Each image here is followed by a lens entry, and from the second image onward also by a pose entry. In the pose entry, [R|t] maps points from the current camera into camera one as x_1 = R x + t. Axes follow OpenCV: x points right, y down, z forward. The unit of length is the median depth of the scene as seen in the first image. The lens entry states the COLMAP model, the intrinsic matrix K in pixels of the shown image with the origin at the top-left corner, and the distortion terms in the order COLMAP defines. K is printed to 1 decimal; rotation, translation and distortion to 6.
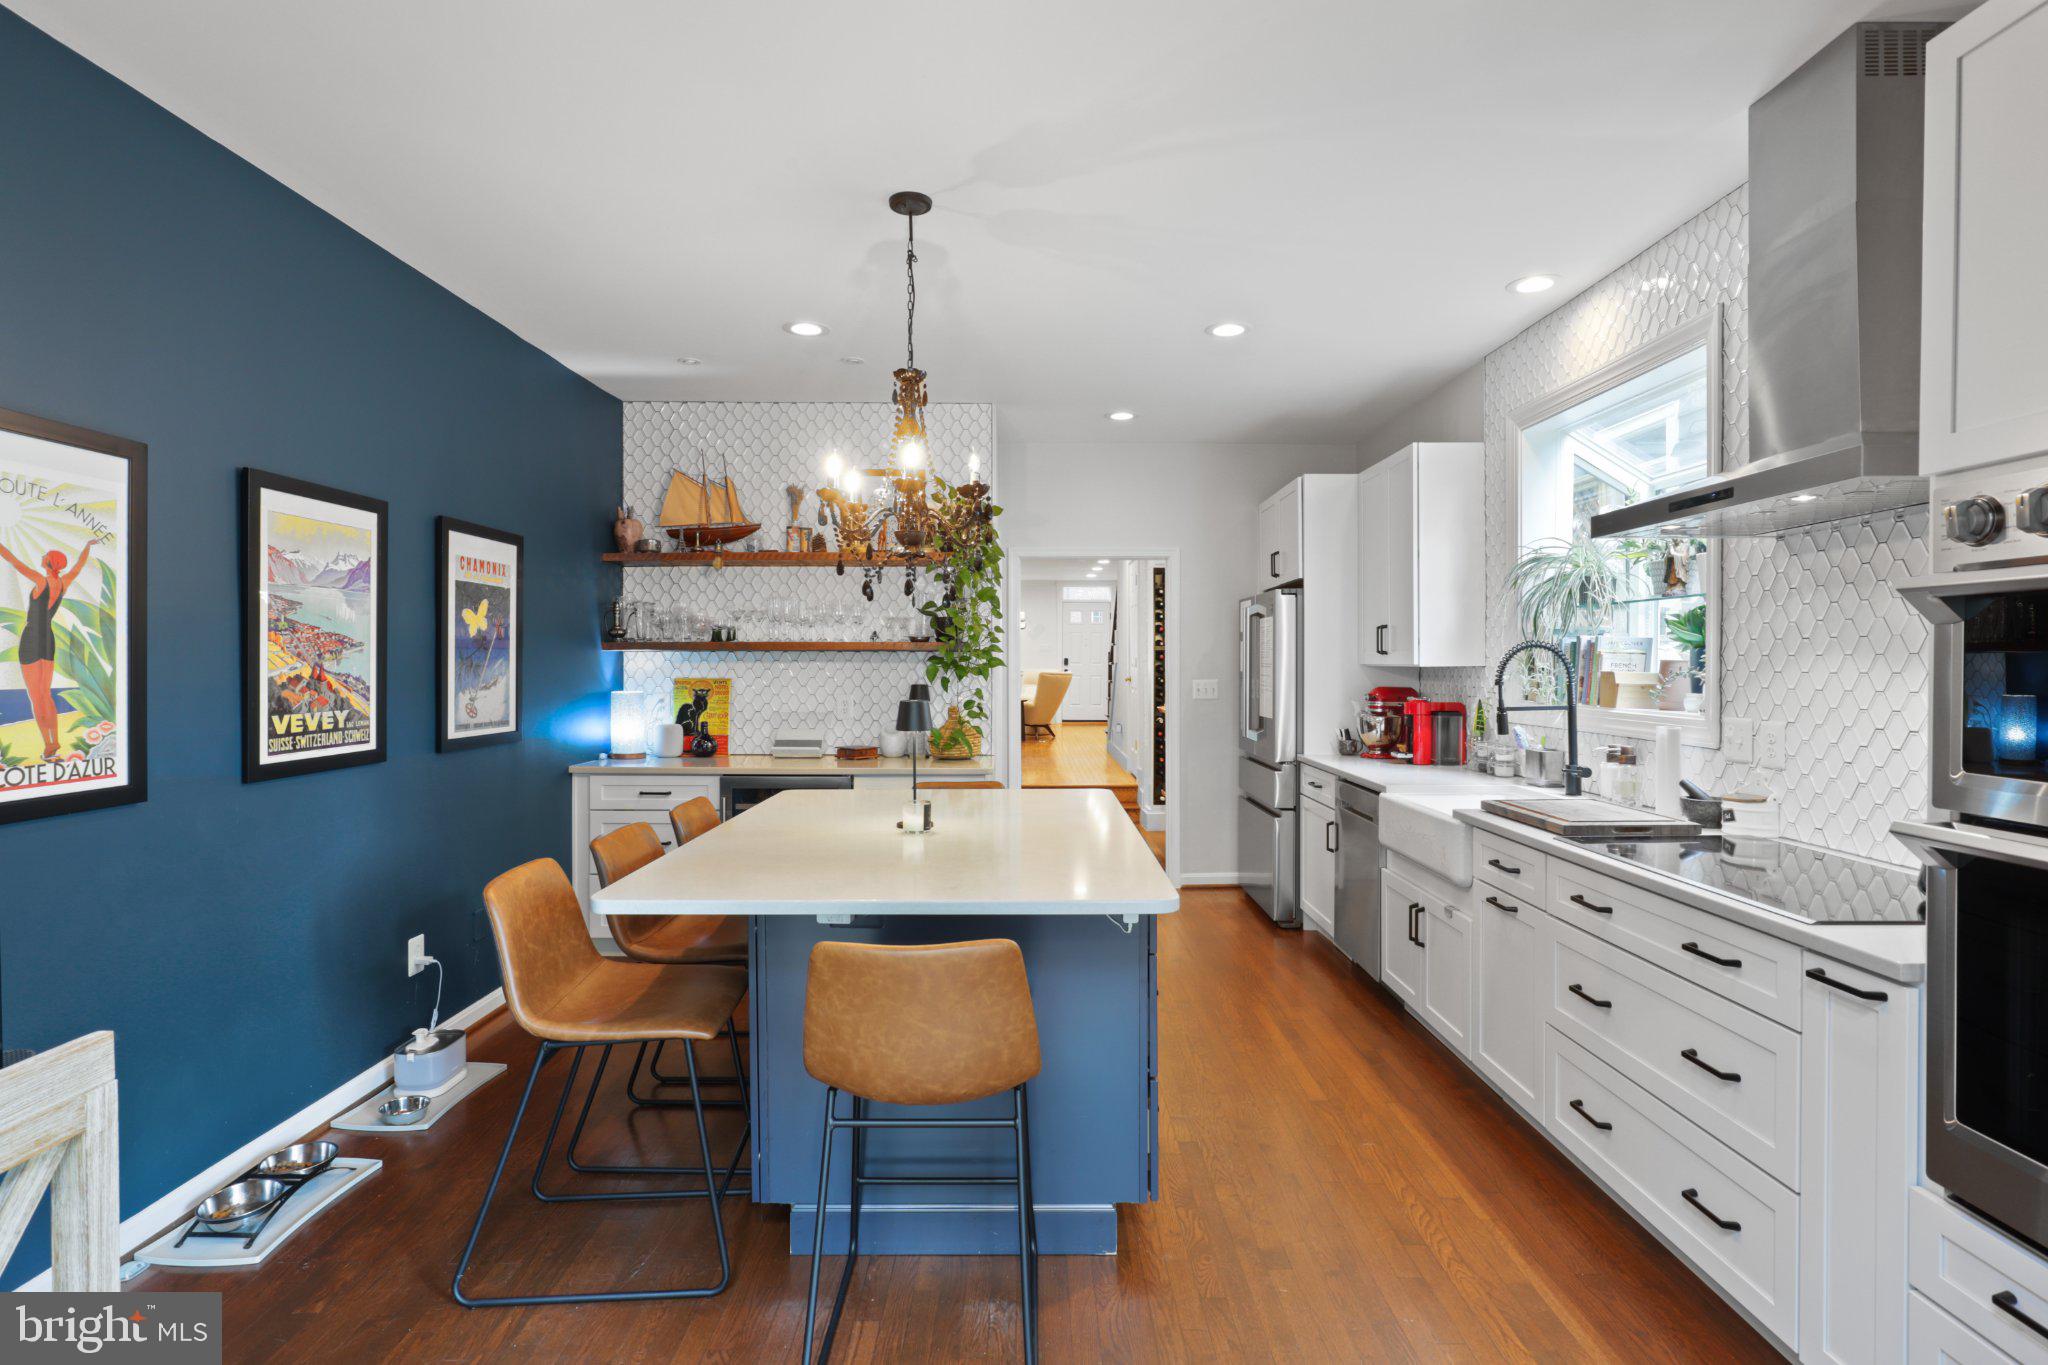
lens RADIAL K [[1031.6, 0, 1021.5], [0, 1031.6, 672.5], [0, 0, 1]] dist [-0.020152, 0.013039]
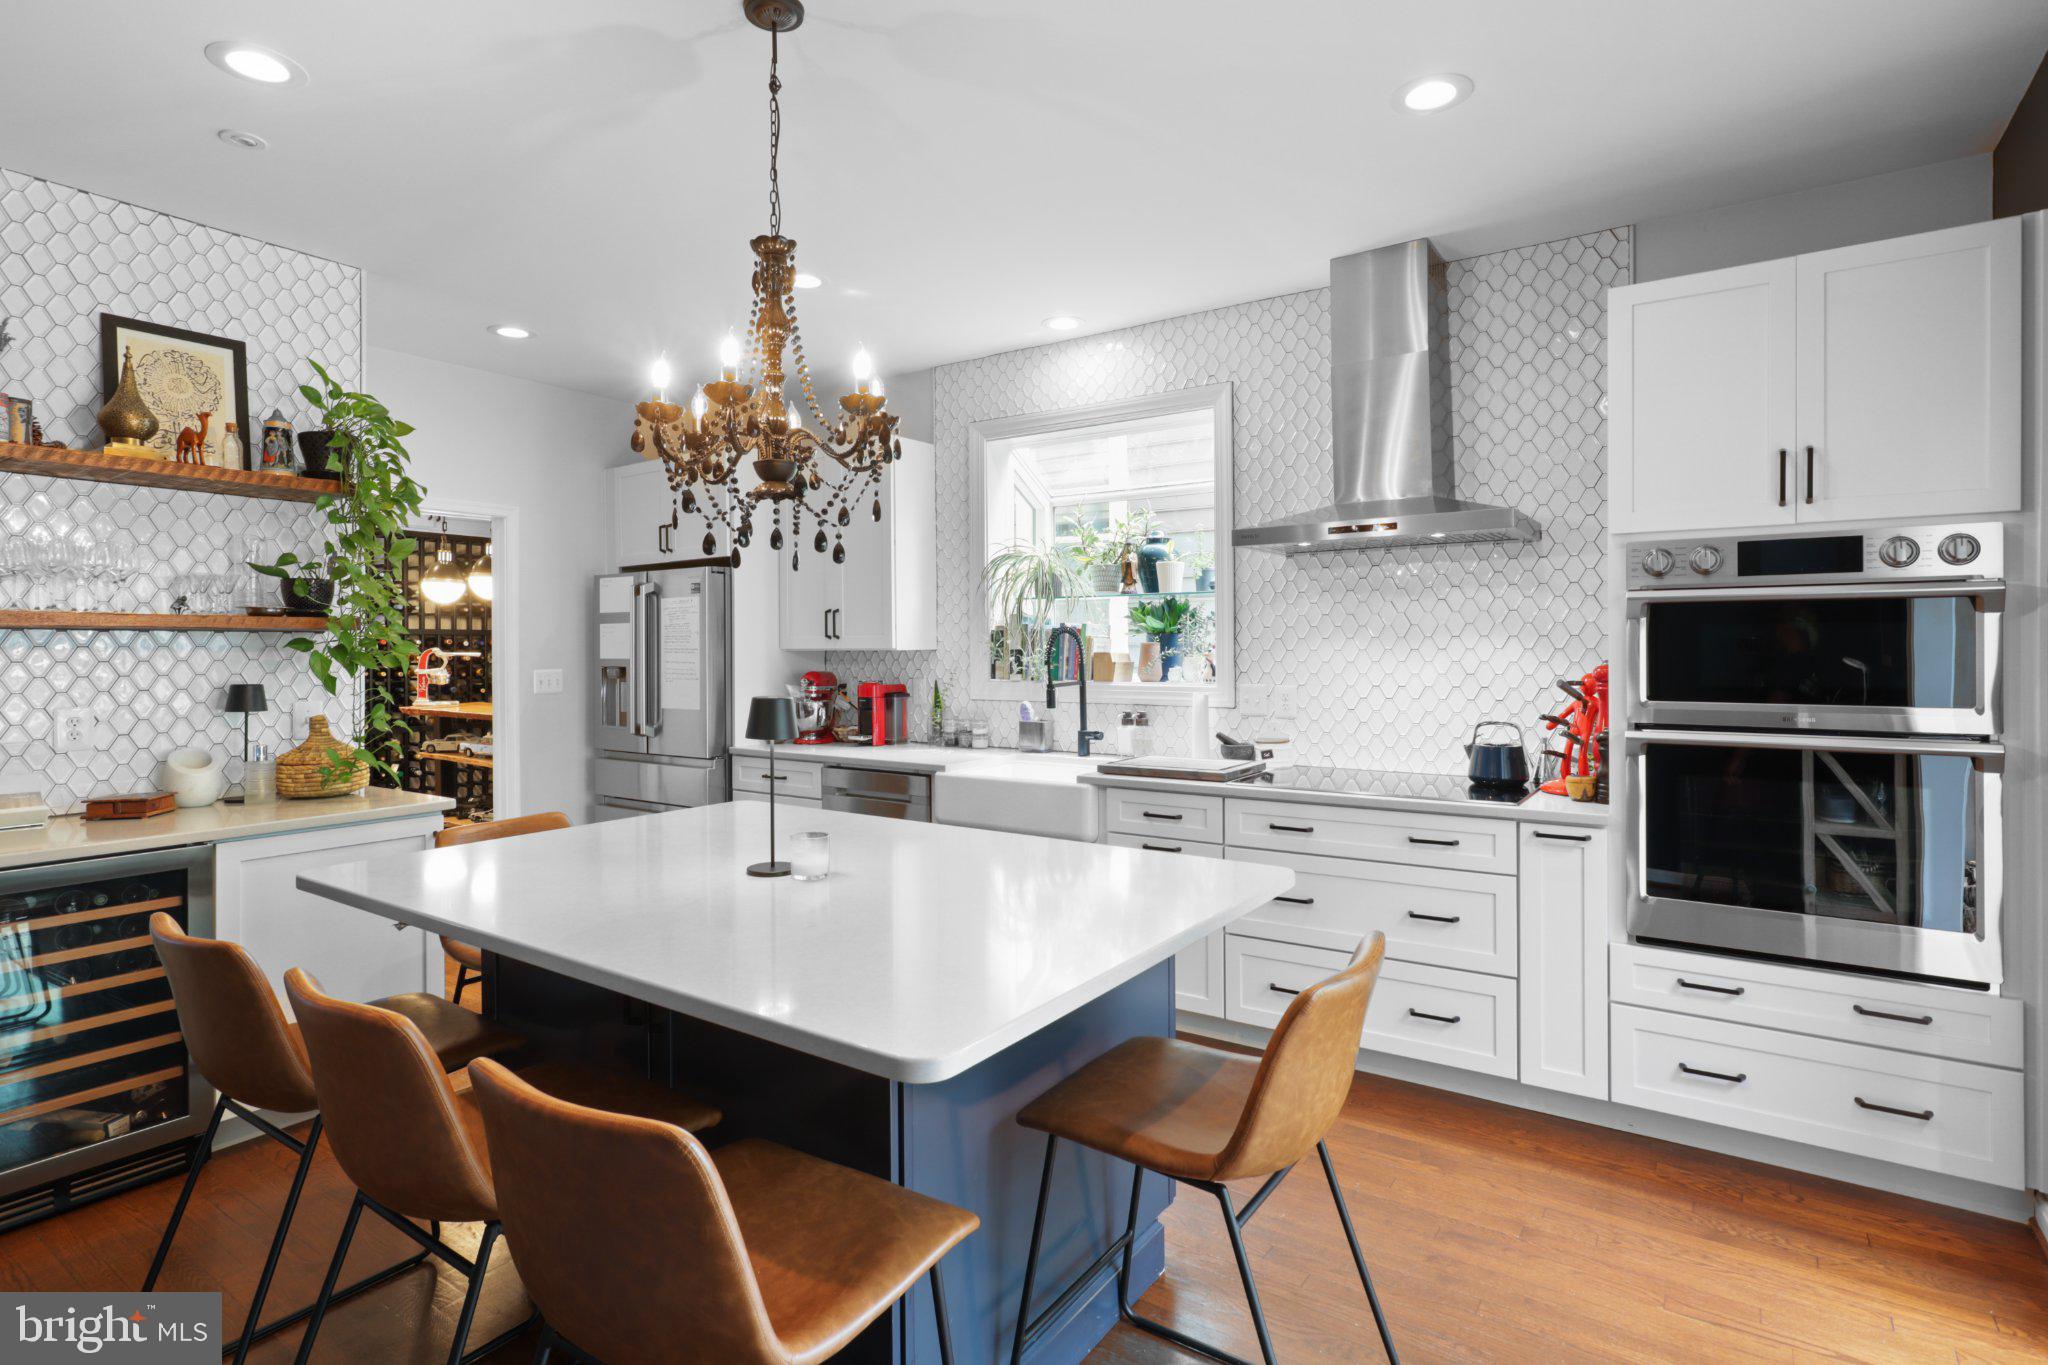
lens RADIAL K [[1031.6, 0, 1023.6], [0, 1031.6, 651.2], [0, 0, 1]] dist [-0.020152, 0.013039]
pose [[0.563788, -0.004380, 0.825908, -0.450583], [0.013641, 0.999899, -0.004009, 0.000969], [-0.825807, 0.013526, 0.563791, 0.338677]]
